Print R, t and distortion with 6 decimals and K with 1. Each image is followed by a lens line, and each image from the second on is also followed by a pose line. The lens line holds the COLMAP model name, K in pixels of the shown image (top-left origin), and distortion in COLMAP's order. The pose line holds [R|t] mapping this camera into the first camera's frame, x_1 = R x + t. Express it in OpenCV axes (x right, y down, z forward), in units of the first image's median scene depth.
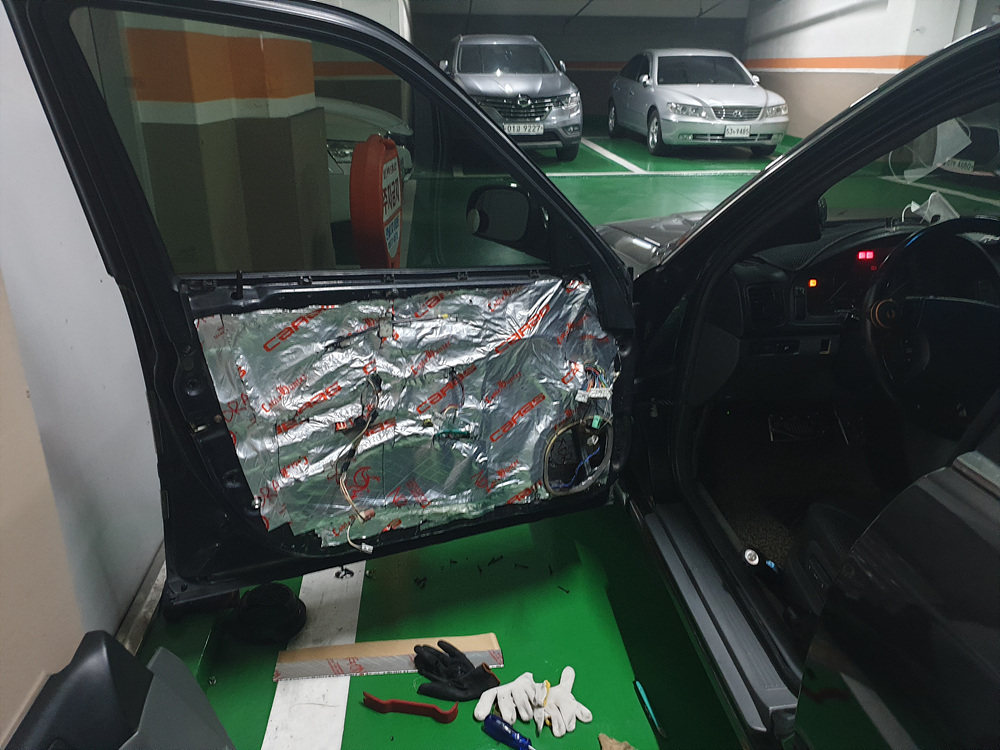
lens RADIAL K [[734.5, 0, 514.2], [0, 734.5, 374.0], [0, 0, 1]] dist [0.038769, -0.002818]
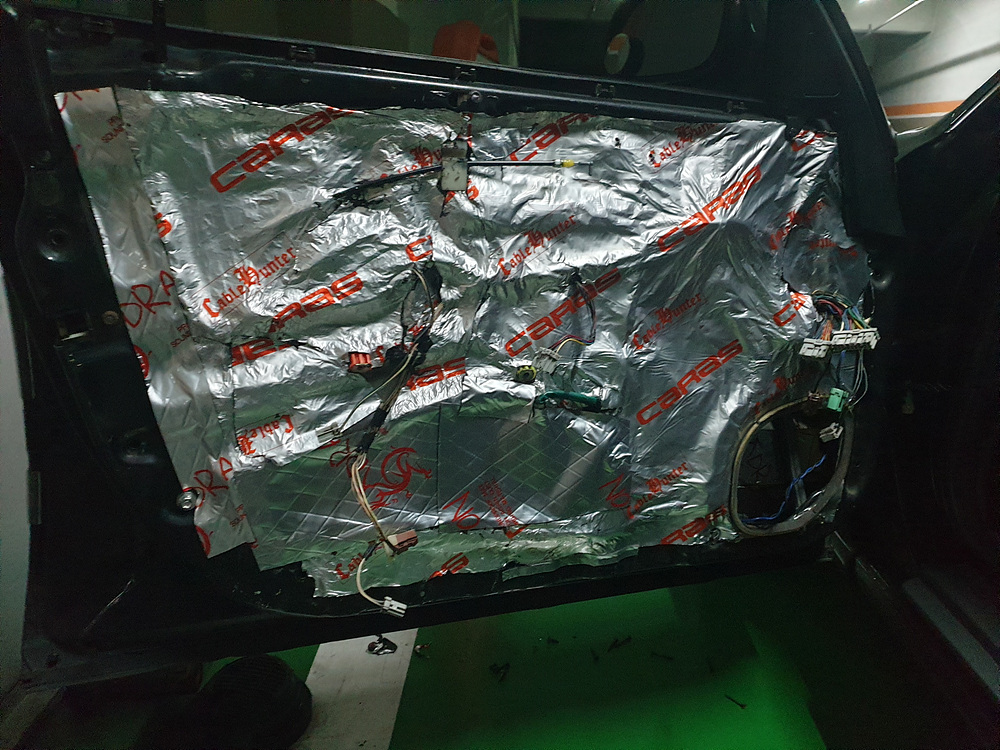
lens RADIAL K [[734.5, 0, 514.2], [0, 734.5, 374.0], [0, 0, 1]] dist [0.038769, -0.002818]
pose [[0.991619, 0.035496, -0.124227, -0.060616], [-0.046407, 0.995208, -0.086069, 0.114198], [0.120576, 0.091113, 0.988514, 0.482438]]
